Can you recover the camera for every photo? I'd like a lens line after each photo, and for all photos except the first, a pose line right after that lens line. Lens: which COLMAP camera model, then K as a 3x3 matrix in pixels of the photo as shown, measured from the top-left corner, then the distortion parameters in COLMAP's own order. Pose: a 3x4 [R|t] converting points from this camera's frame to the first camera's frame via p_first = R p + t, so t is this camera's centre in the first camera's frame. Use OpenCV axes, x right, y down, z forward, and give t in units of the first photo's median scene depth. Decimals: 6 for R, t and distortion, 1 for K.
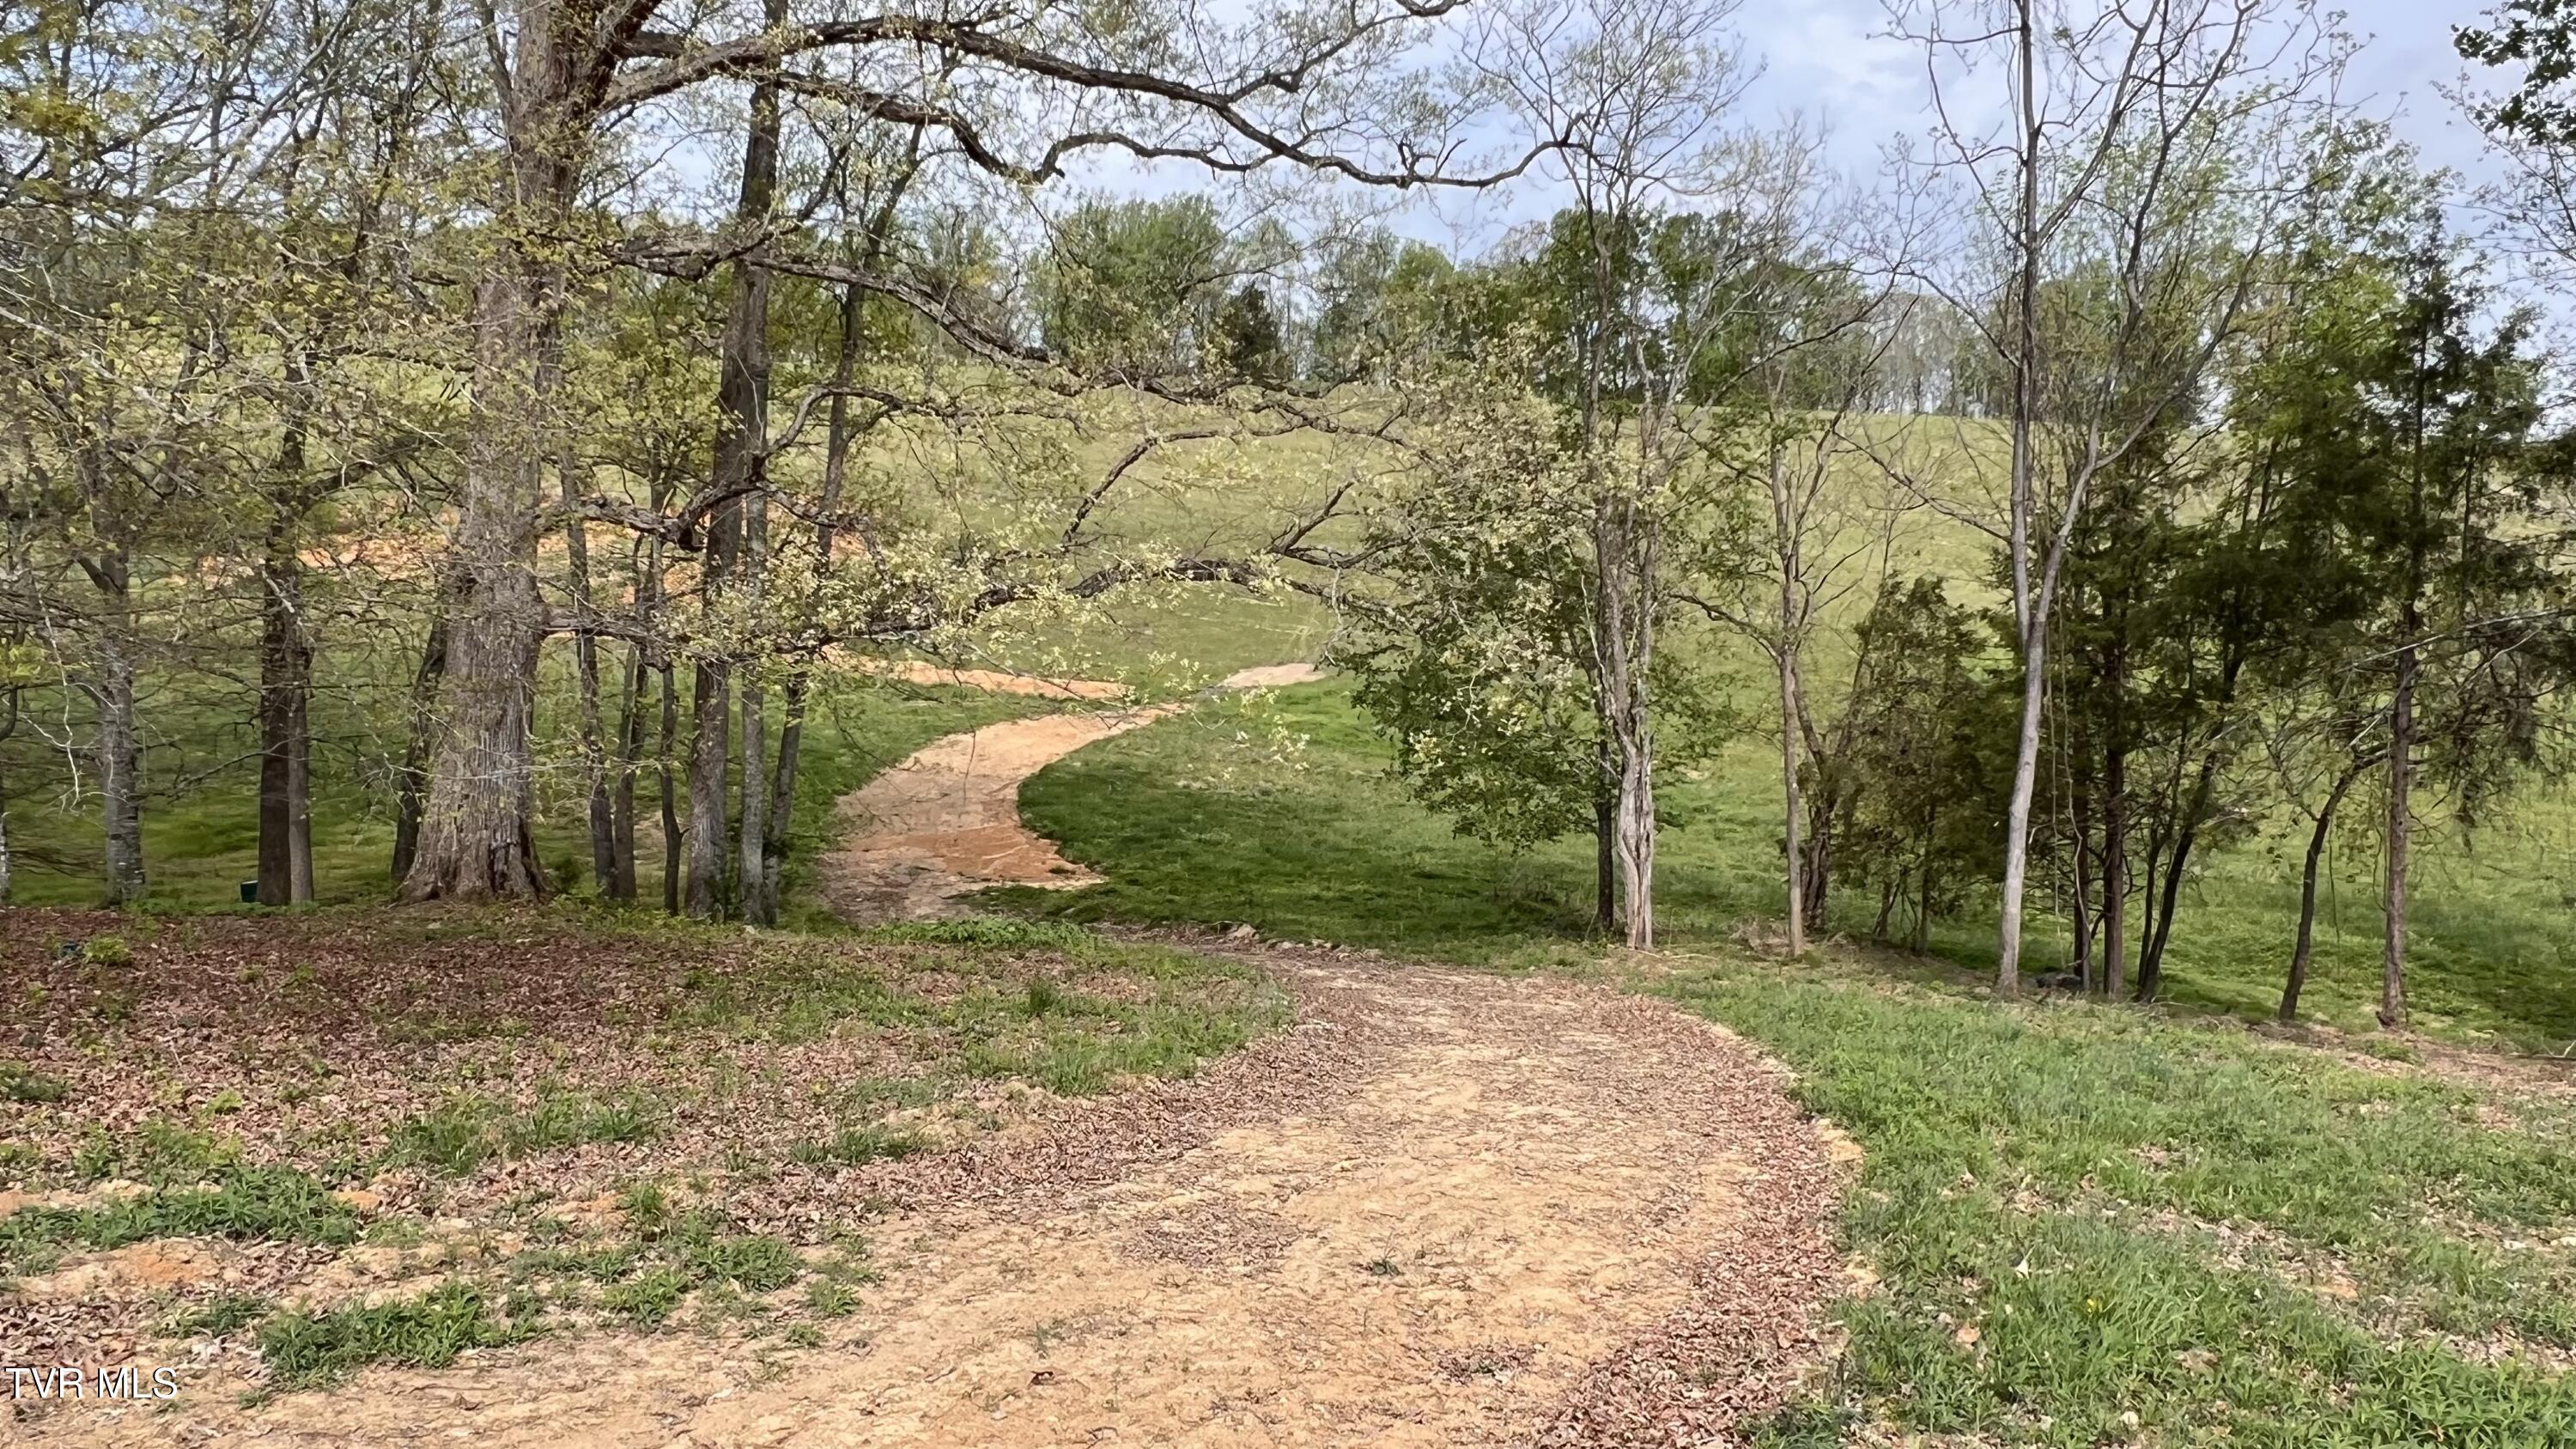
lens RADIAL K [[1892.3, 0, 1283.0], [0, 1892.3, 730.6], [0, 0, 1]] dist [-0.010308, 0.010684]
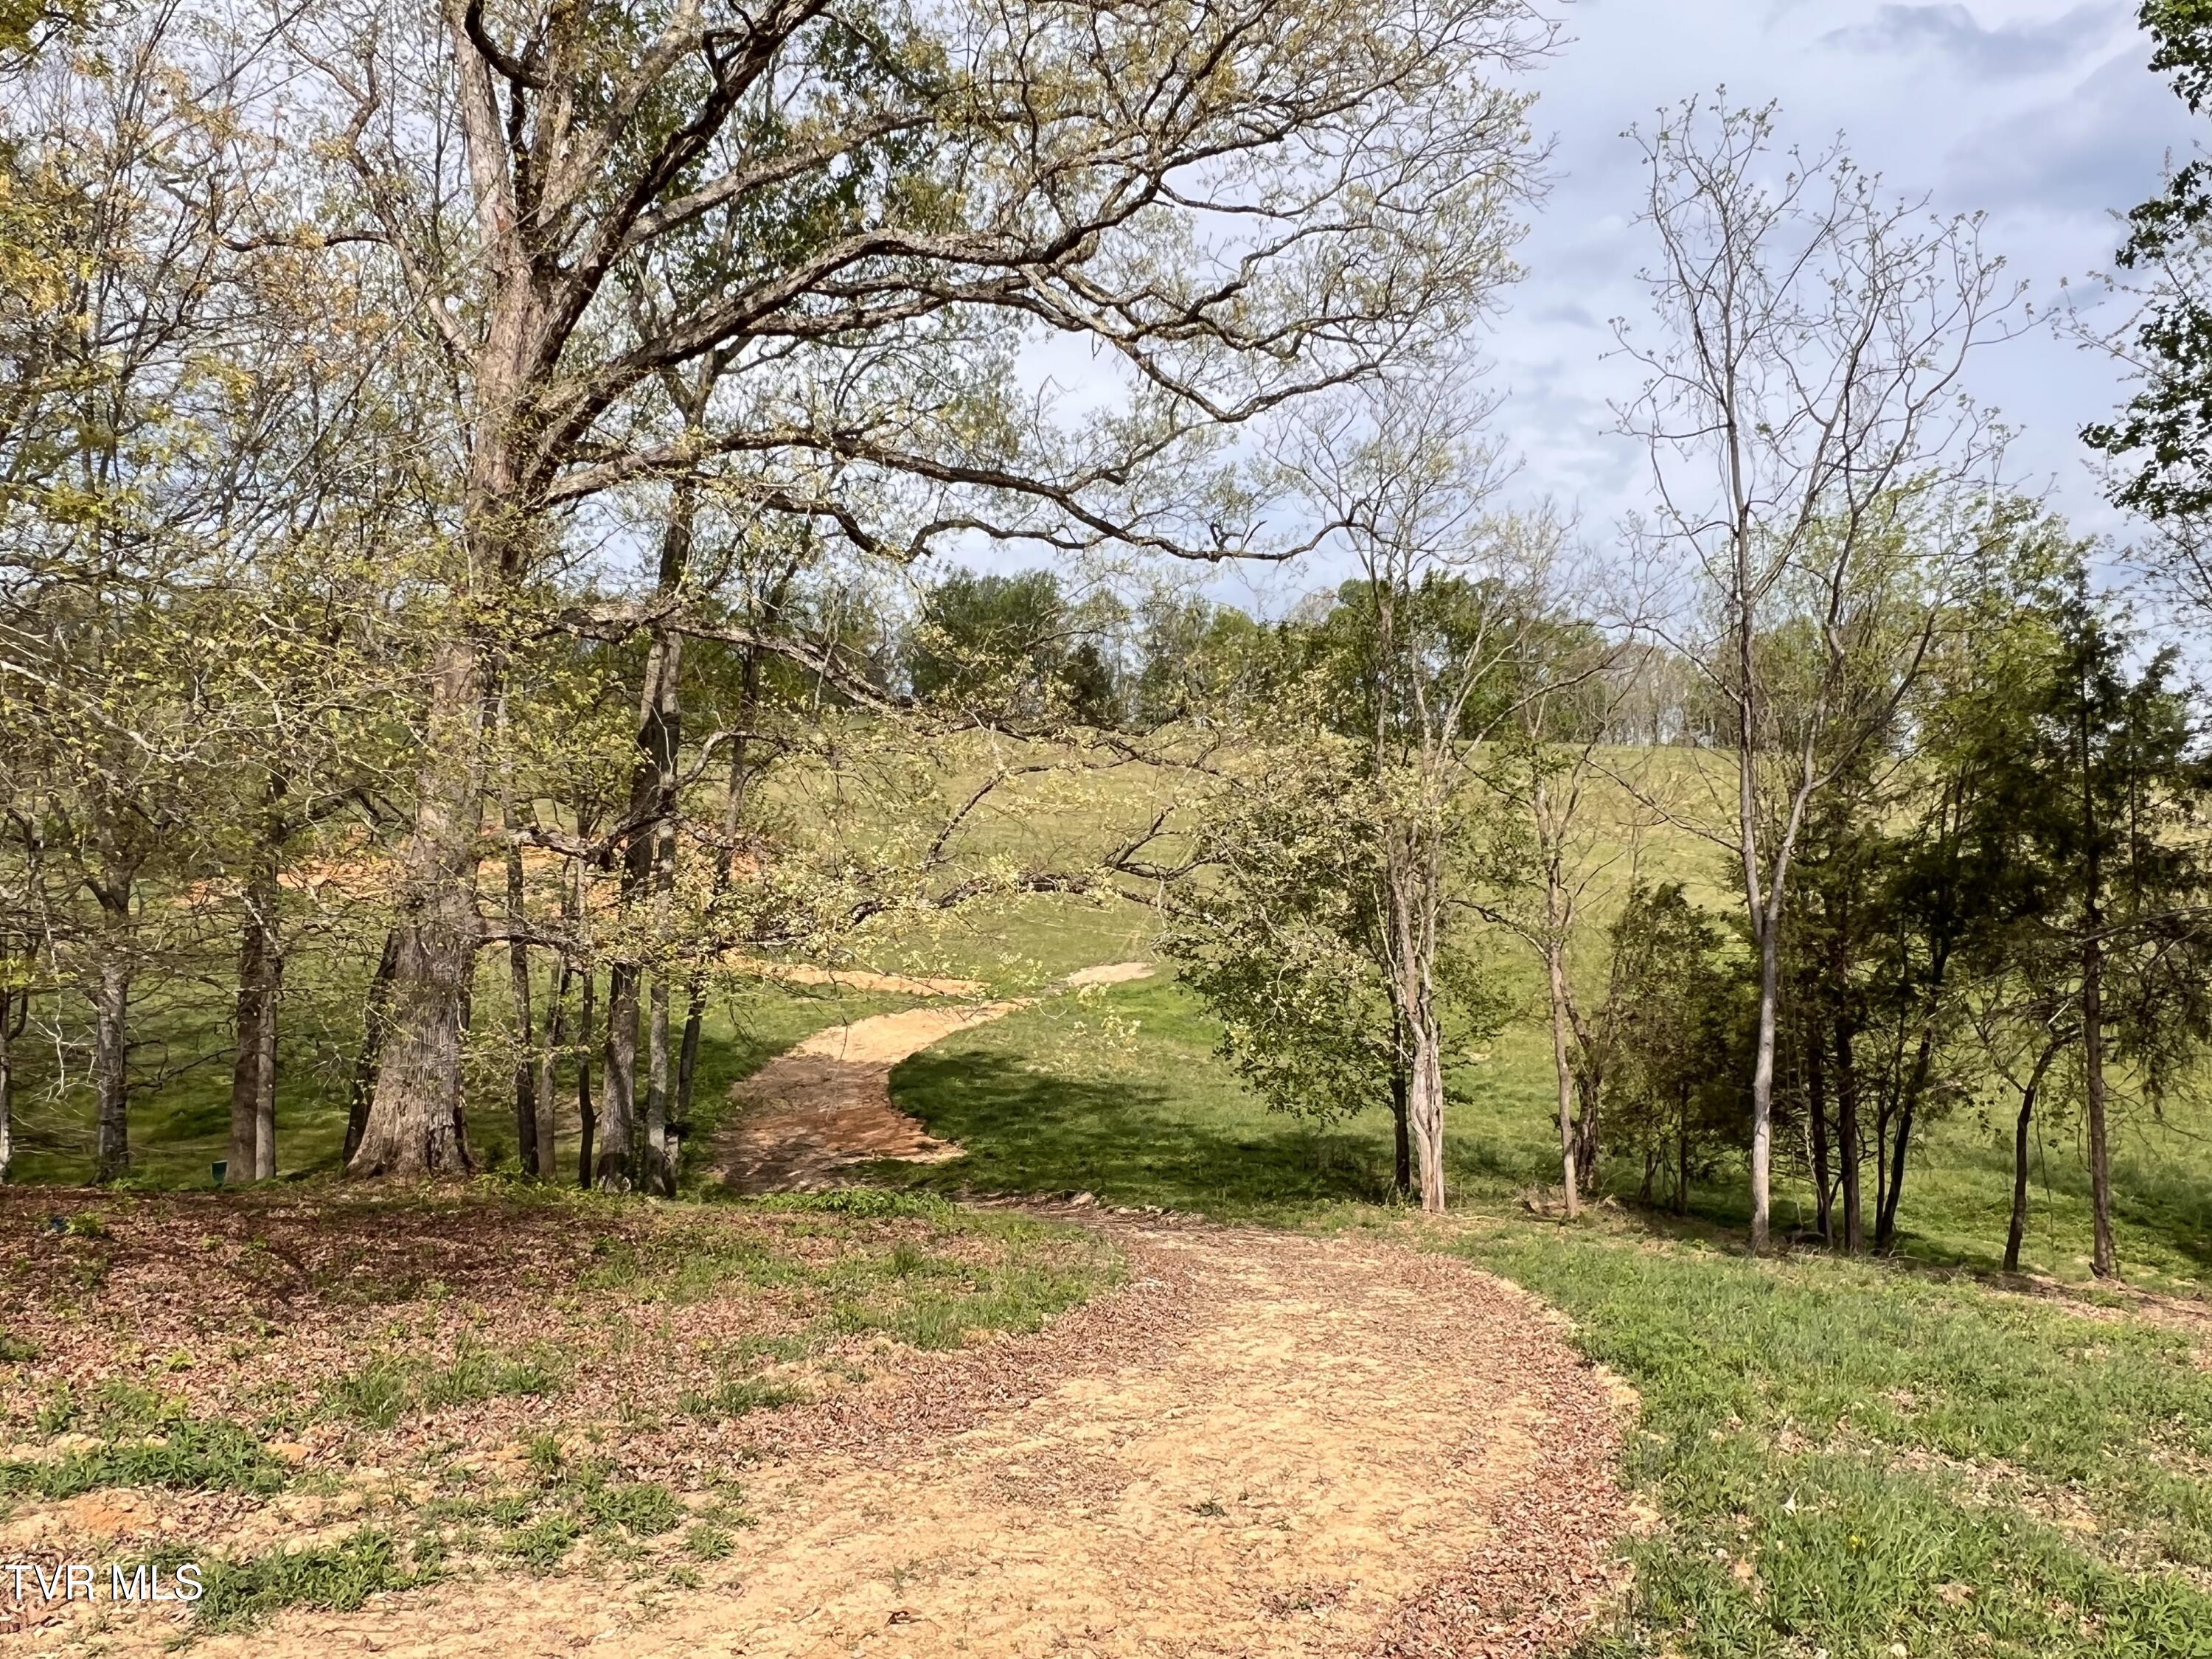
lens RADIAL K [[1620.4, 0, 1107.6], [0, 1620.4, 835.1], [0, 0, 1]] dist [-0.012211, 0.006338]
pose [[0.999932, -0.009562, -0.006688, 0.001706], [0.008735, 0.993401, -0.114358, 0.000248], [0.007737, 0.114292, 0.993417, 0.008217]]
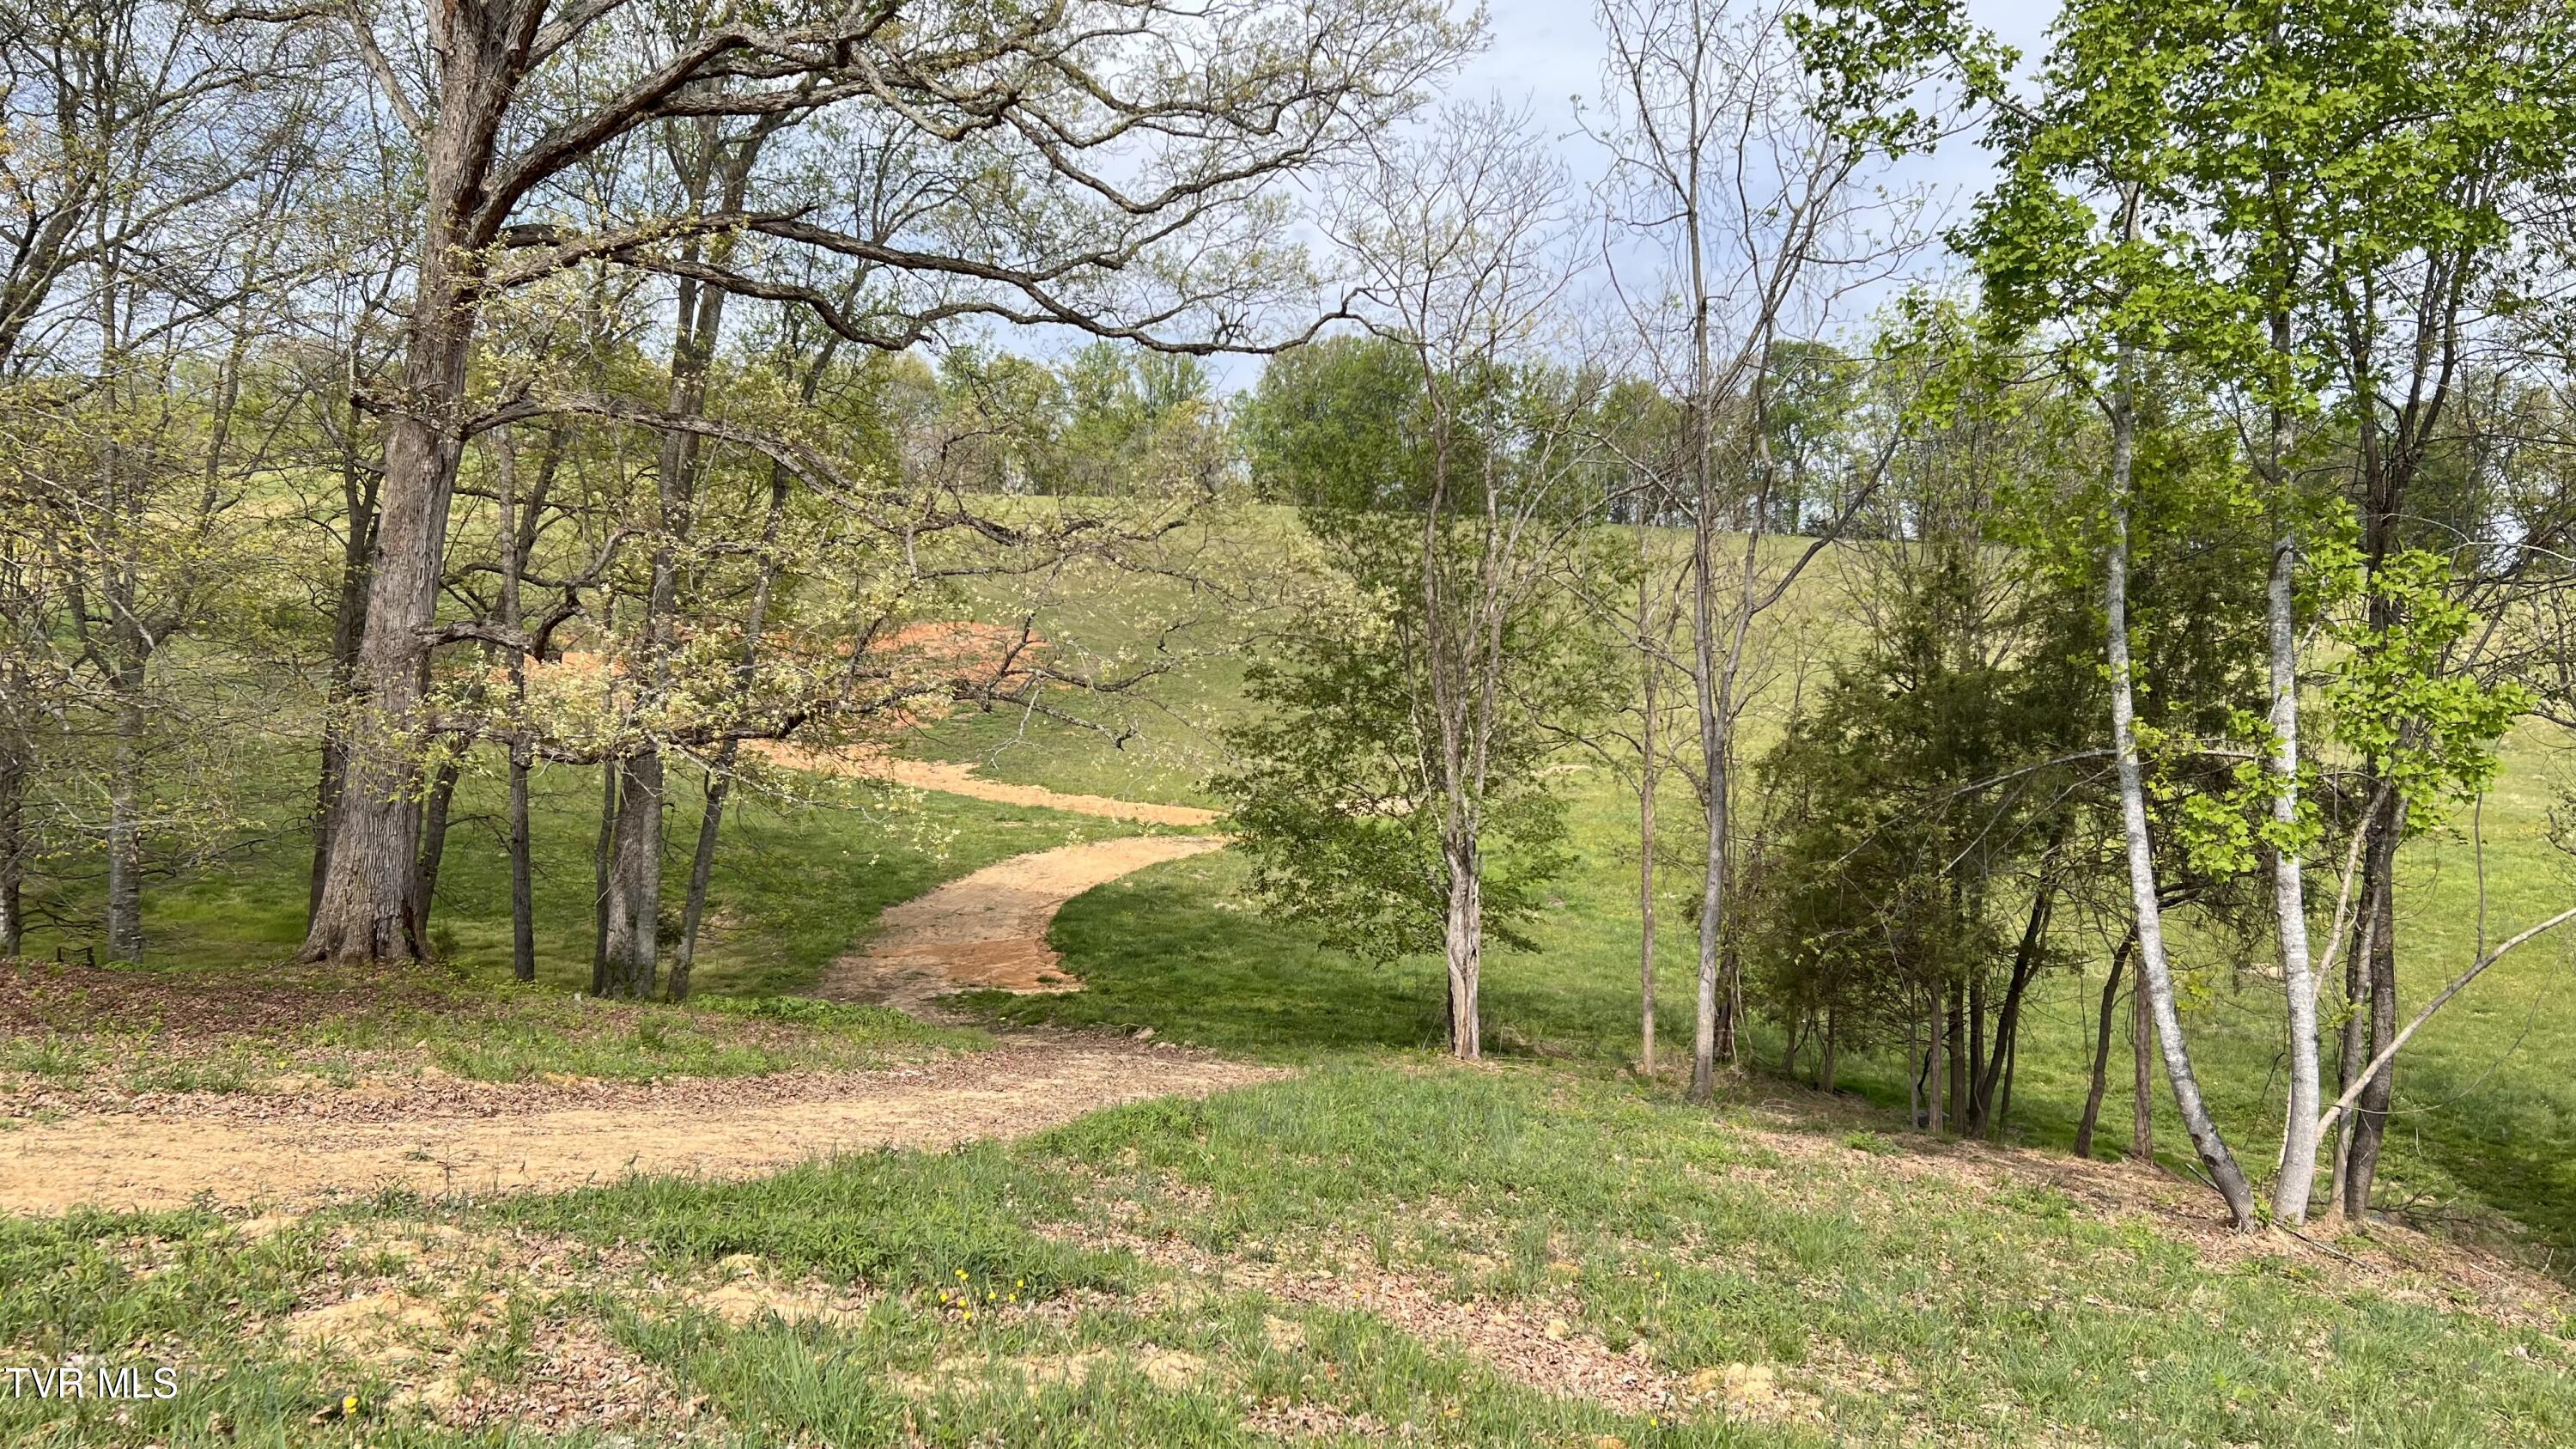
lens RADIAL K [[1961.9, 0, 1307.6], [0, 1961.9, 736.7], [0, 0, 1]] dist [0.053106, -0.001074]
pose [[0.991350, 0.021277, -0.129511, 0.359016], [-0.030261, 0.997240, -0.067798, 0.019581], [0.127711, 0.071130, 0.989257, -0.161236]]
